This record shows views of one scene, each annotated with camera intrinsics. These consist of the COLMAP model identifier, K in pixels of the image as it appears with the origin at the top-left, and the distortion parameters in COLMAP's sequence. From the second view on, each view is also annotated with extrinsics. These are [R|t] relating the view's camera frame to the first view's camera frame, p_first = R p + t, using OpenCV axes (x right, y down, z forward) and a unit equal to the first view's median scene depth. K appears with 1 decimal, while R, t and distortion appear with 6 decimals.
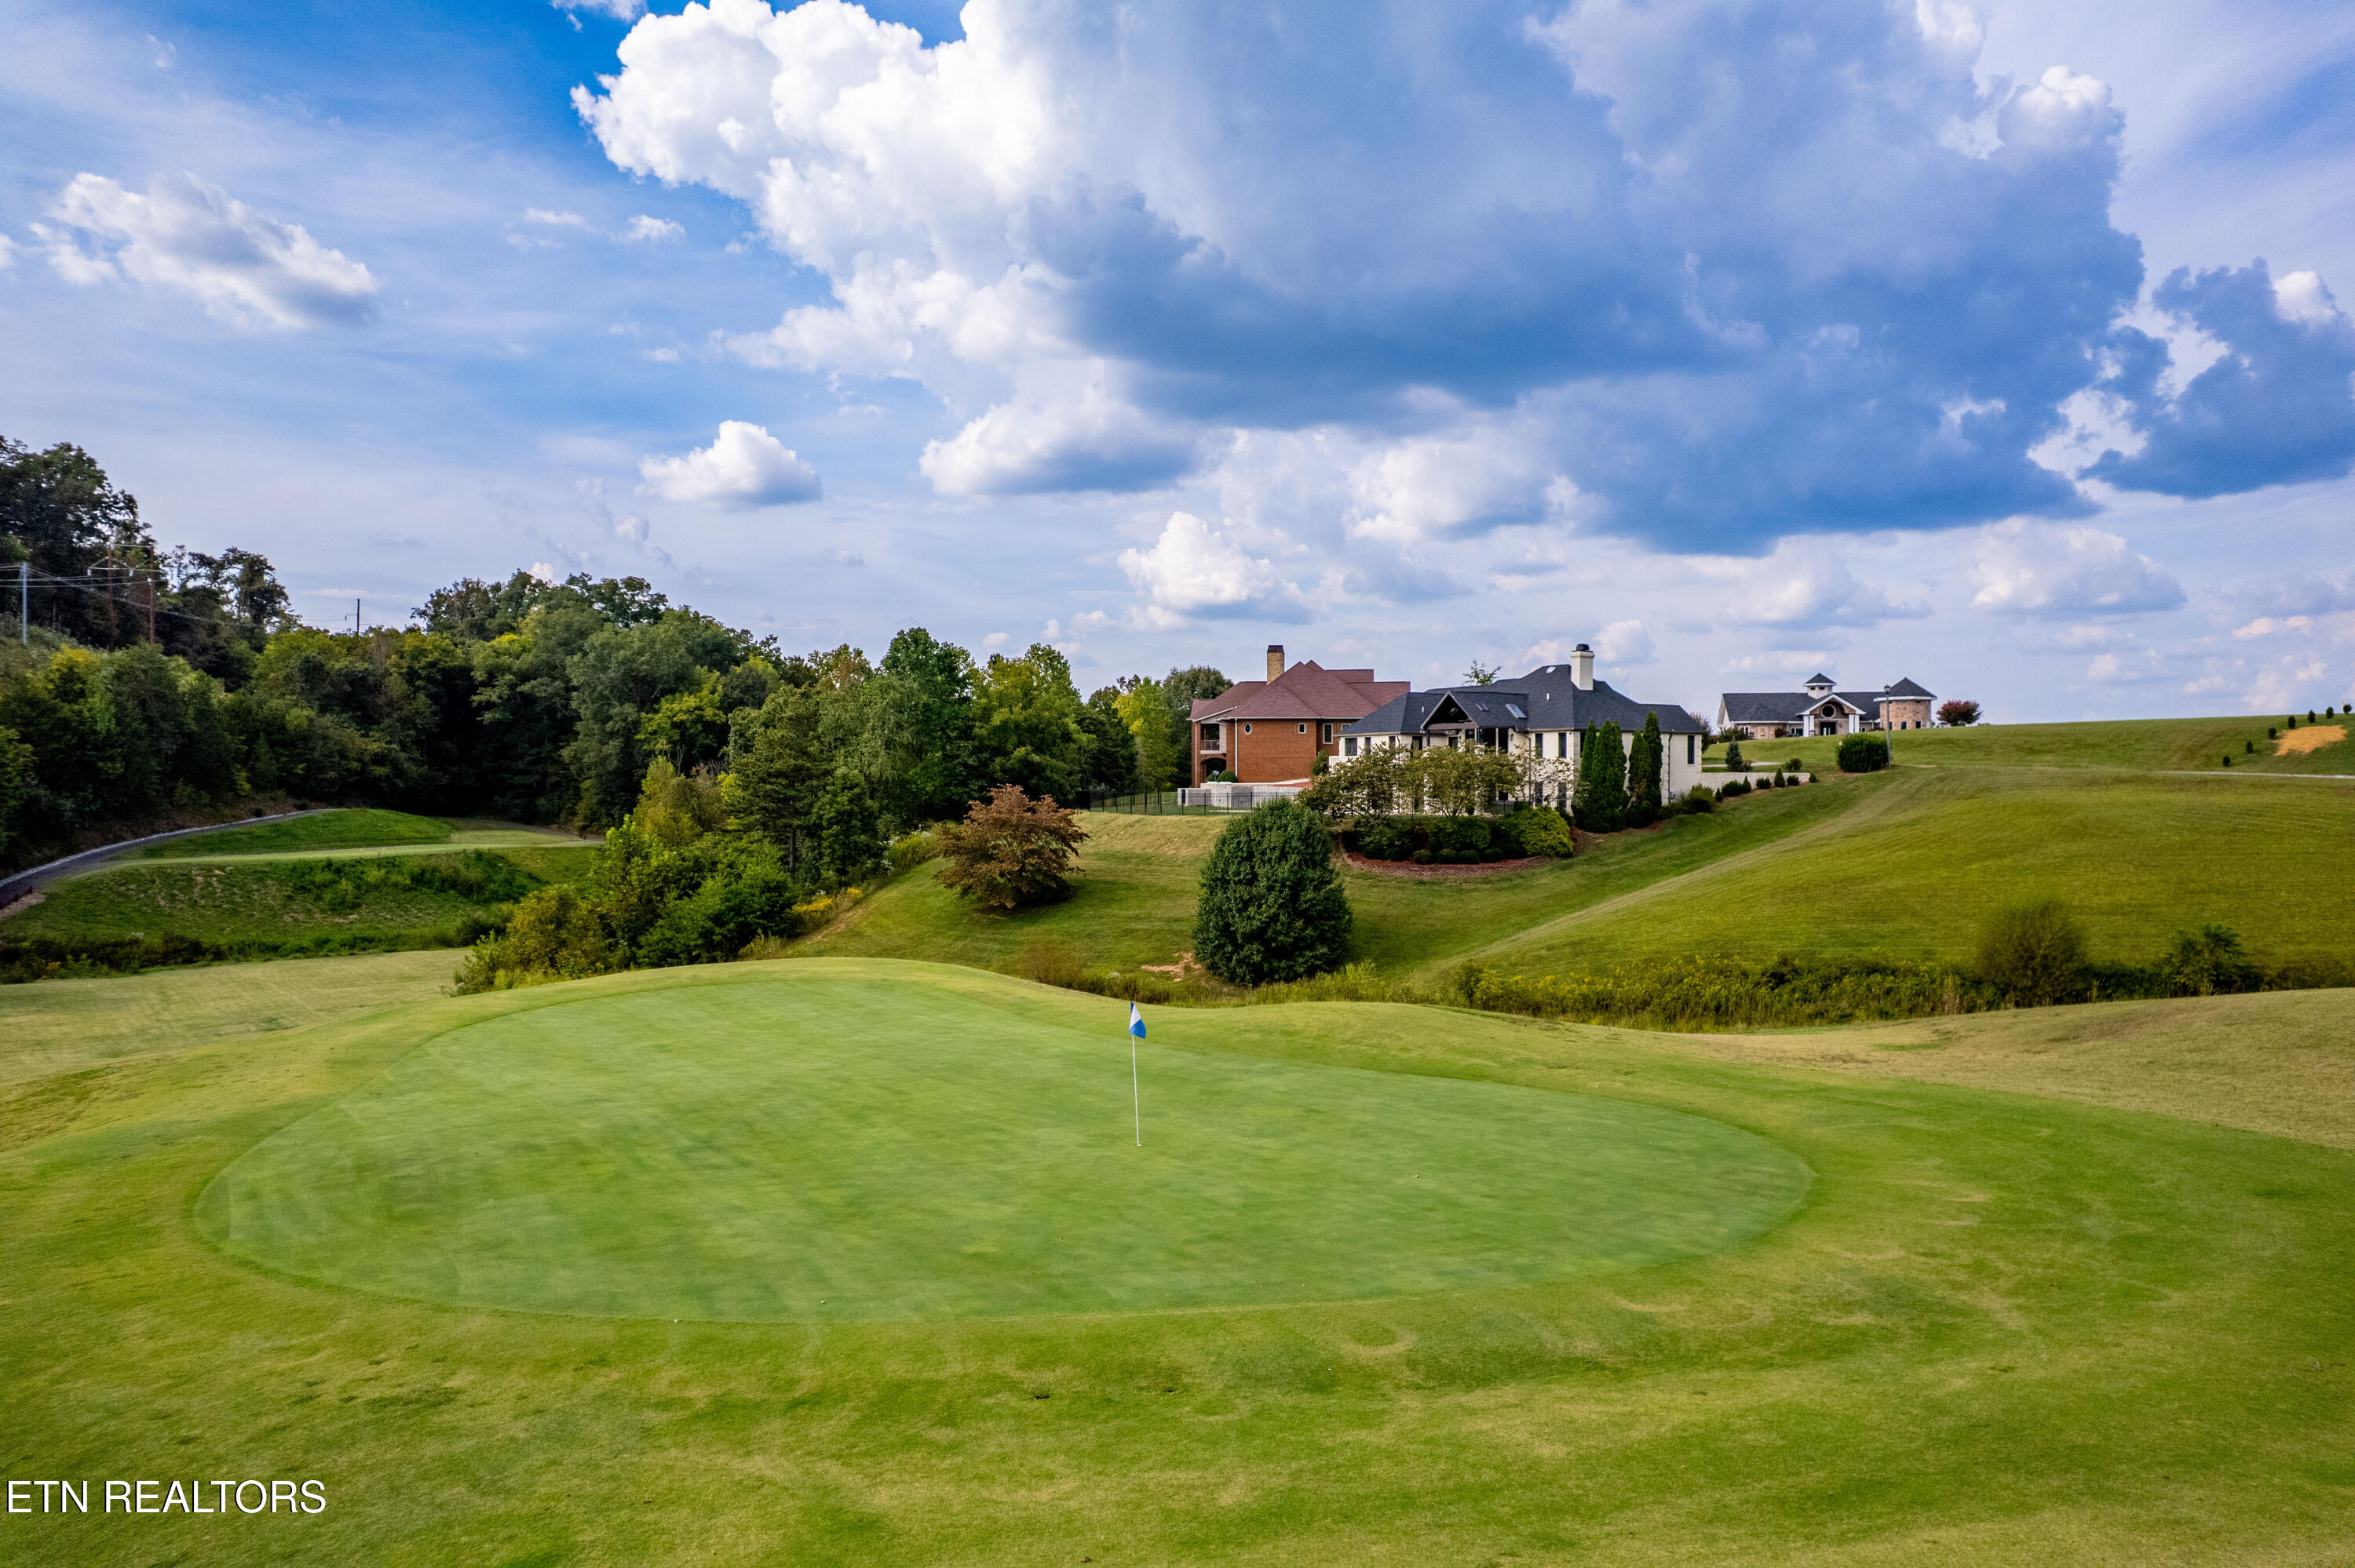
lens RADIAL K [[1472.2, 0, 1177.5], [0, 1472.2, 784.0], [0, 0, 1]] dist [-0.091529, 0.073649]
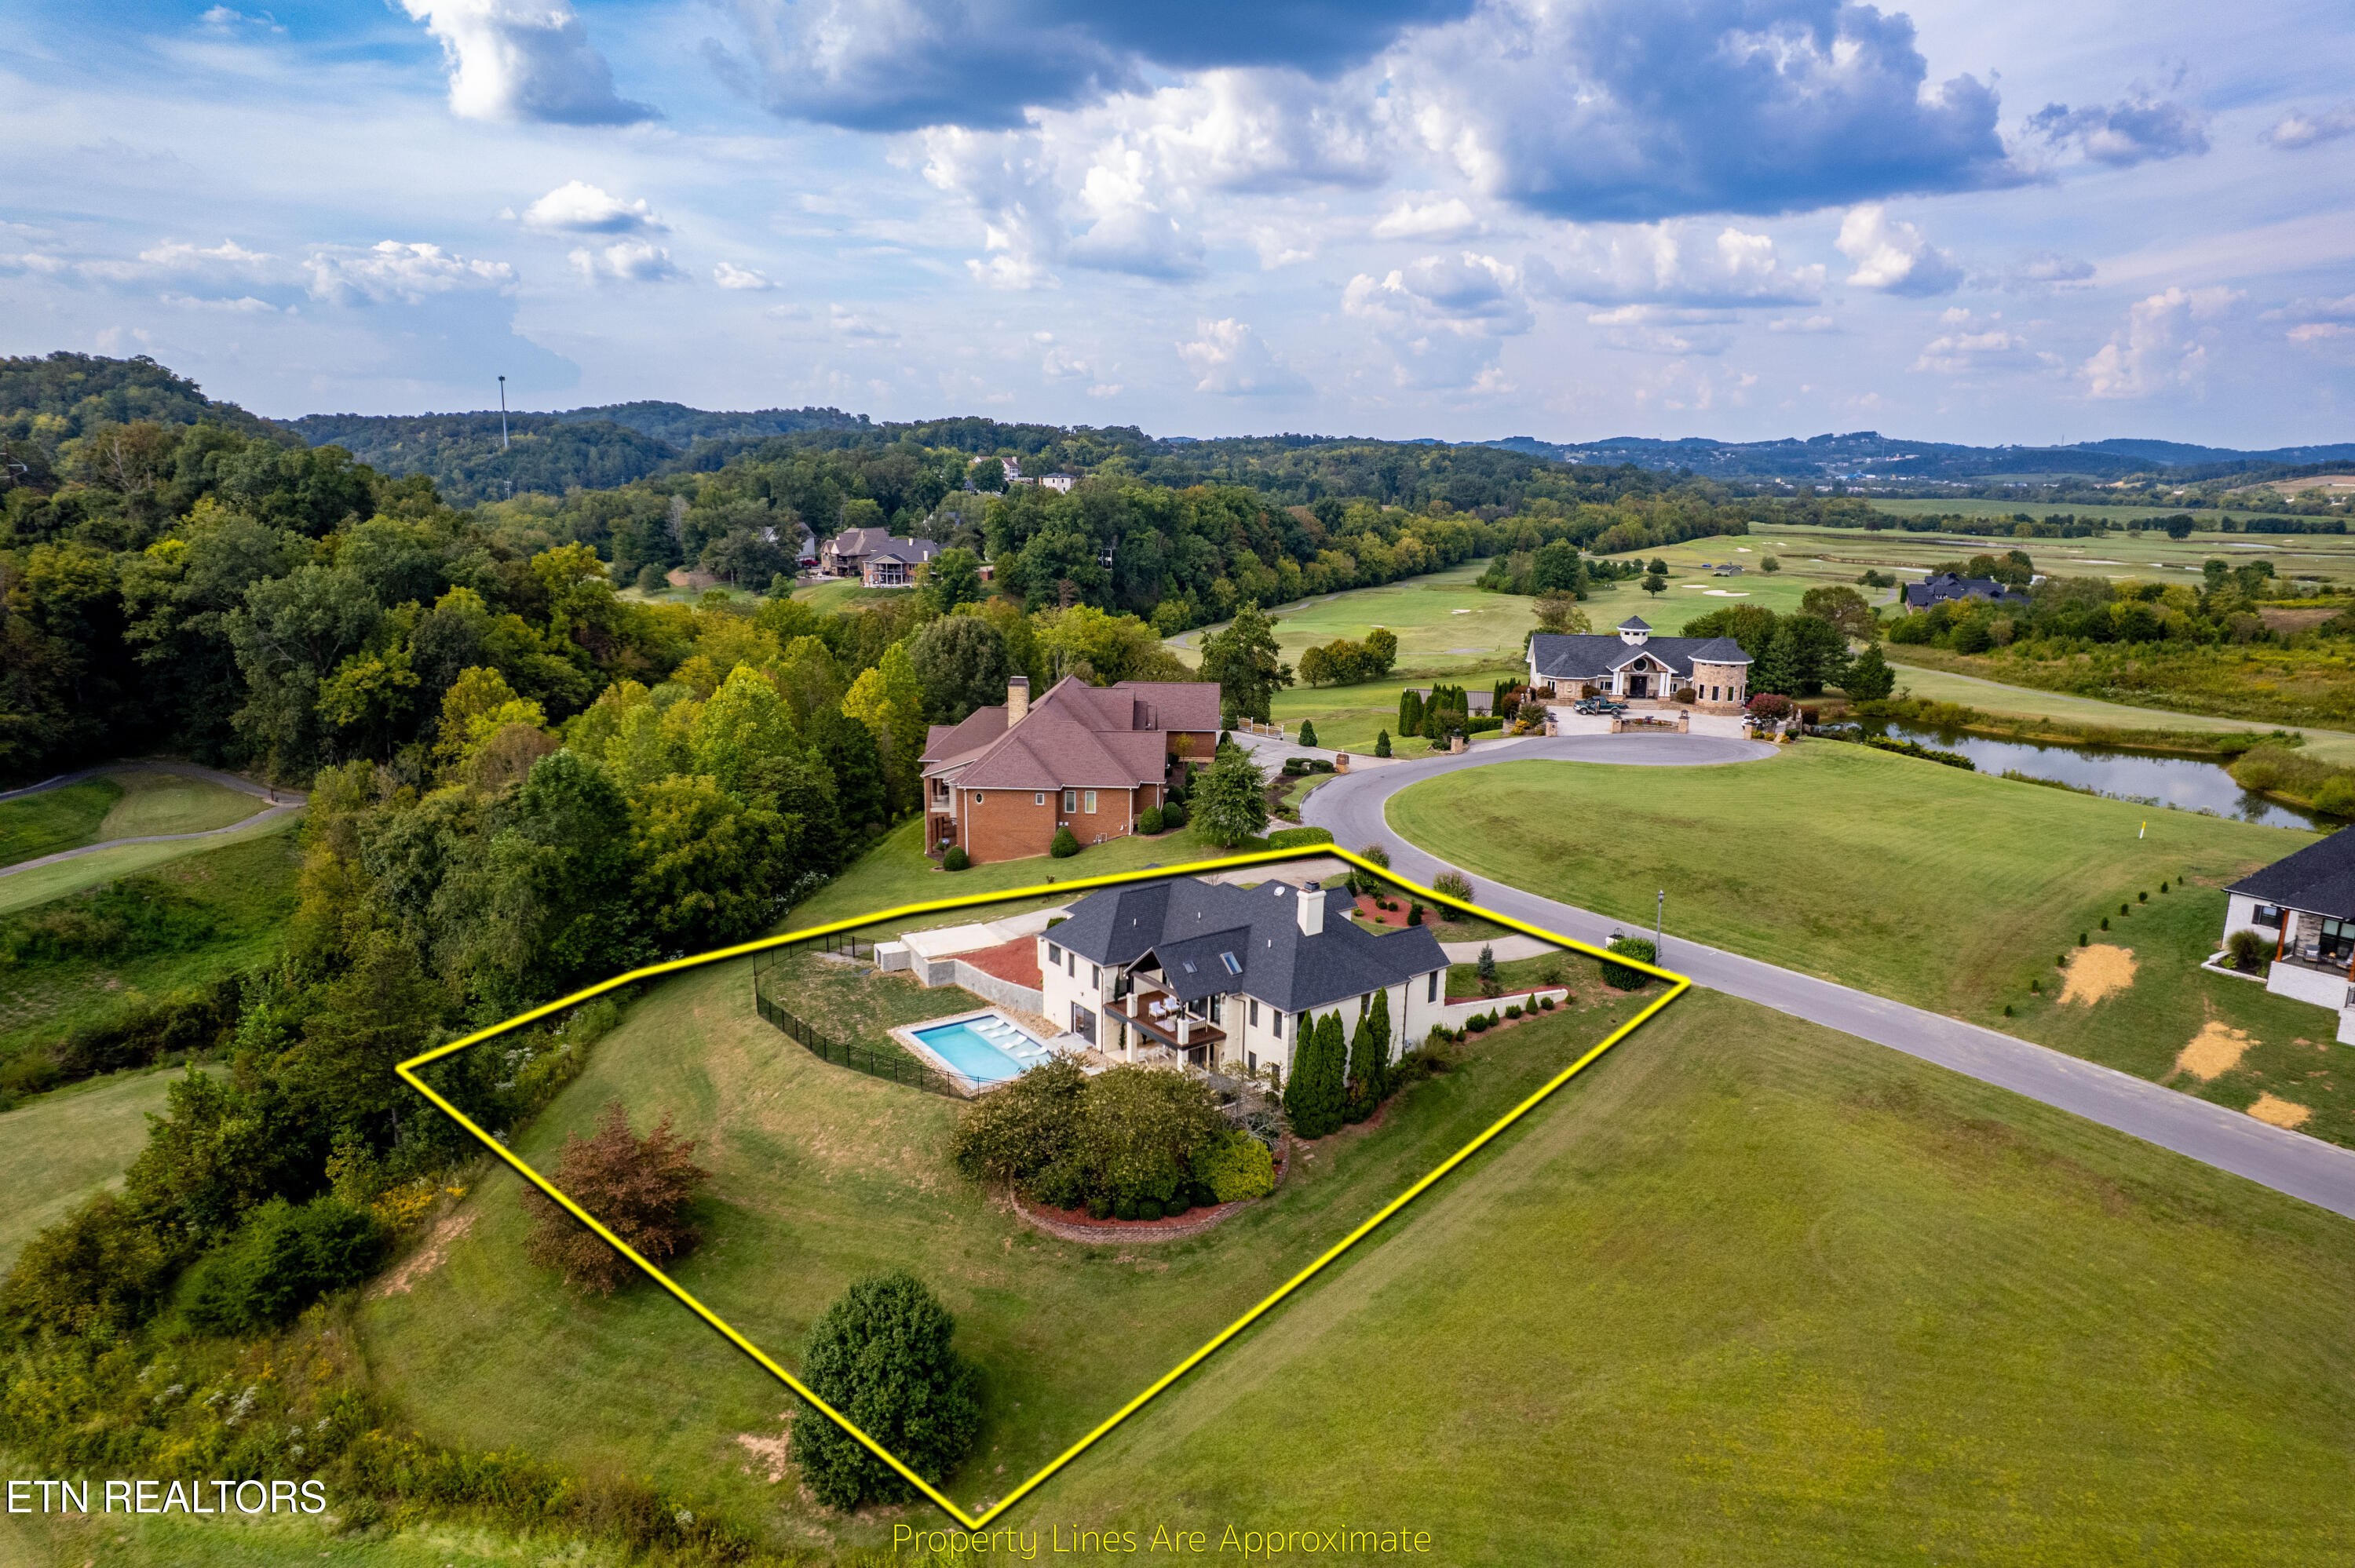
lens RADIAL K [[1472.2, 0, 1177.5], [0, 1472.2, 784.0], [0, 0, 1]] dist [-0.091529, 0.073649]
pose [[0.995455, -0.010319, 0.094673, 0.097388], [-0.010093, 0.977084, 0.212616, -0.272255], [-0.094698, -0.212605, 0.972539, 0.152067]]
